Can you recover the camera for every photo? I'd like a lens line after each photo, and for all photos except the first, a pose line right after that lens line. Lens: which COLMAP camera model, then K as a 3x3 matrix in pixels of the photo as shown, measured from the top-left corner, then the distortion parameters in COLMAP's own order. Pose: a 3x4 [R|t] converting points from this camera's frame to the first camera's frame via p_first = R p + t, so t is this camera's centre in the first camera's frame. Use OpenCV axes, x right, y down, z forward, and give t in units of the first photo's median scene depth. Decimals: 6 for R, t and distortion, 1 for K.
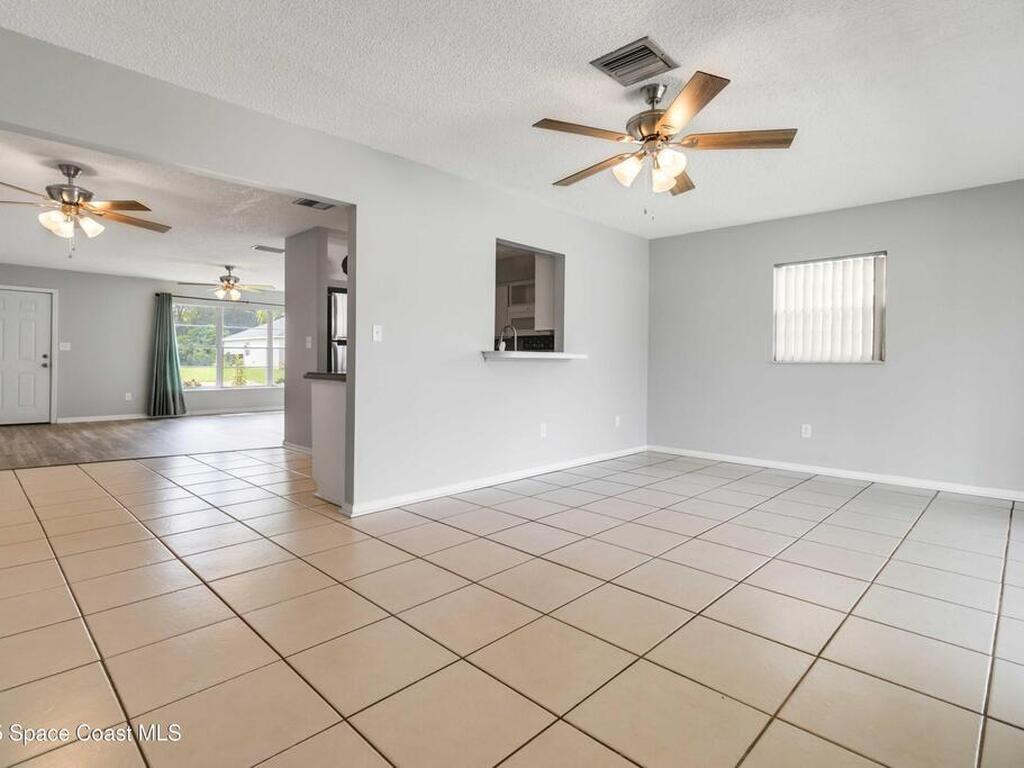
lens RADIAL K [[529.2, 0, 512.5], [0, 529.2, 372.4], [0, 0, 1]] dist [-0.001225, 0.001748]
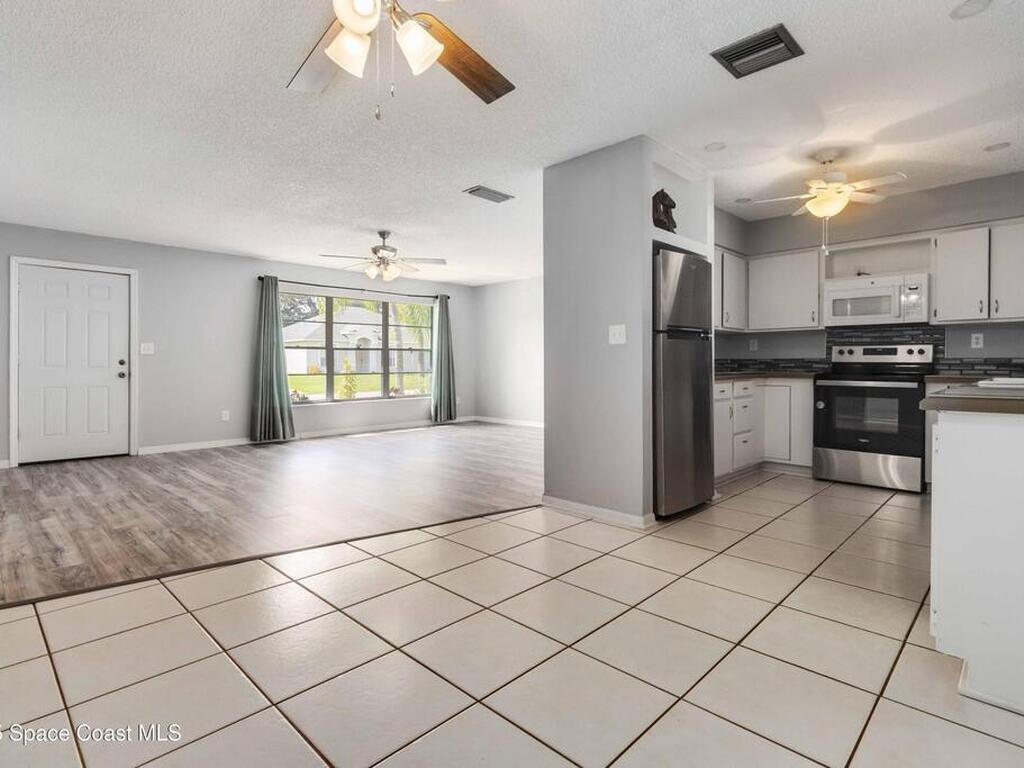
lens RADIAL K [[529.2, 0, 513.9], [0, 529.2, 379.8], [0, 0, 1]] dist [-0.001225, 0.001748]
pose [[0.999956, -0.008389, -0.004126, -0.341899], [0.008422, 0.999933, 0.007993, -0.007564], [0.004058, -0.008028, 0.999960, 0.278387]]
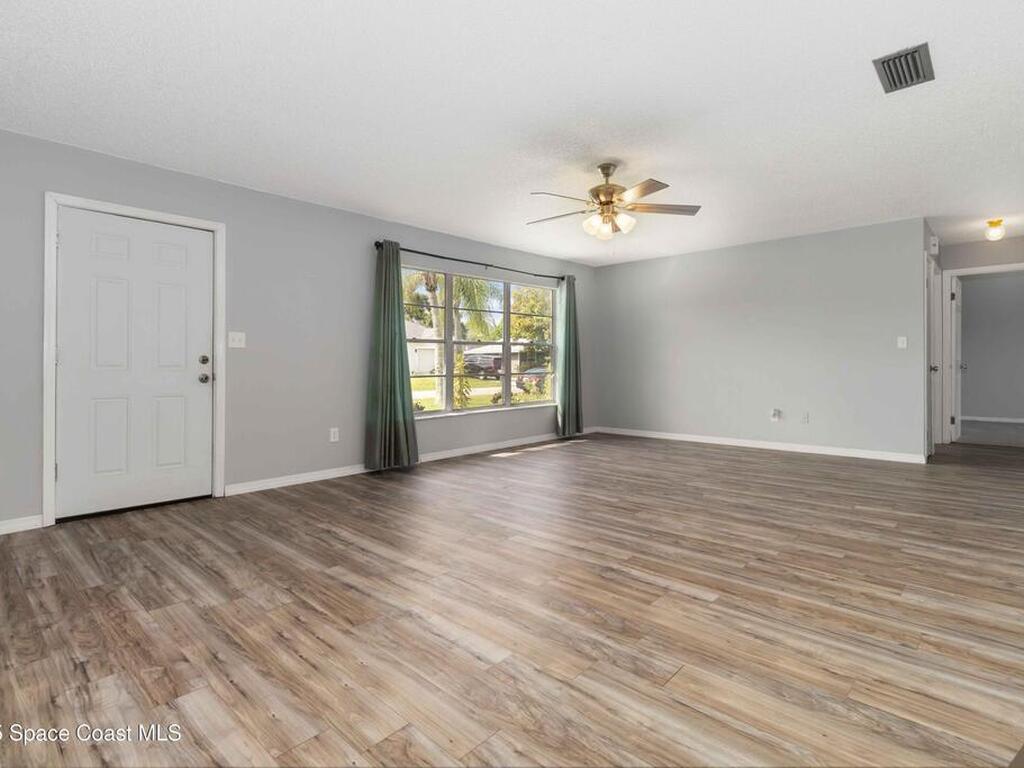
lens RADIAL K [[529.2, 0, 514.8], [0, 529.2, 375.7], [0, 0, 1]] dist [-0.001225, 0.001748]
pose [[0.999655, -0.011304, 0.023722, -0.598458], [0.011272, 0.999935, 0.001450, -0.013038], [-0.023737, -0.001182, 0.999718, 0.499085]]
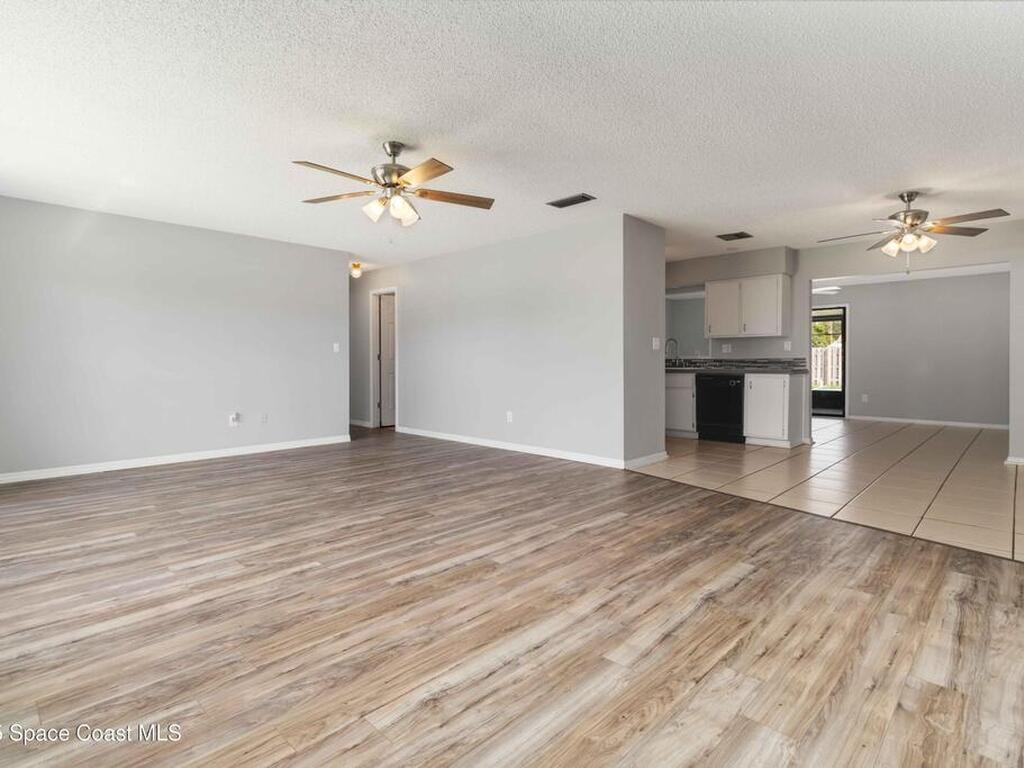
lens RADIAL K [[529.2, 0, 517.8], [0, 529.2, 374.4], [0, 0, 1]] dist [-0.001225, 0.001748]
pose [[-0.000895, -0.031282, 0.999510, -0.911708], [0.024517, 0.999209, 0.031295, -0.024352], [-0.999699, 0.024533, -0.000128, 0.849760]]
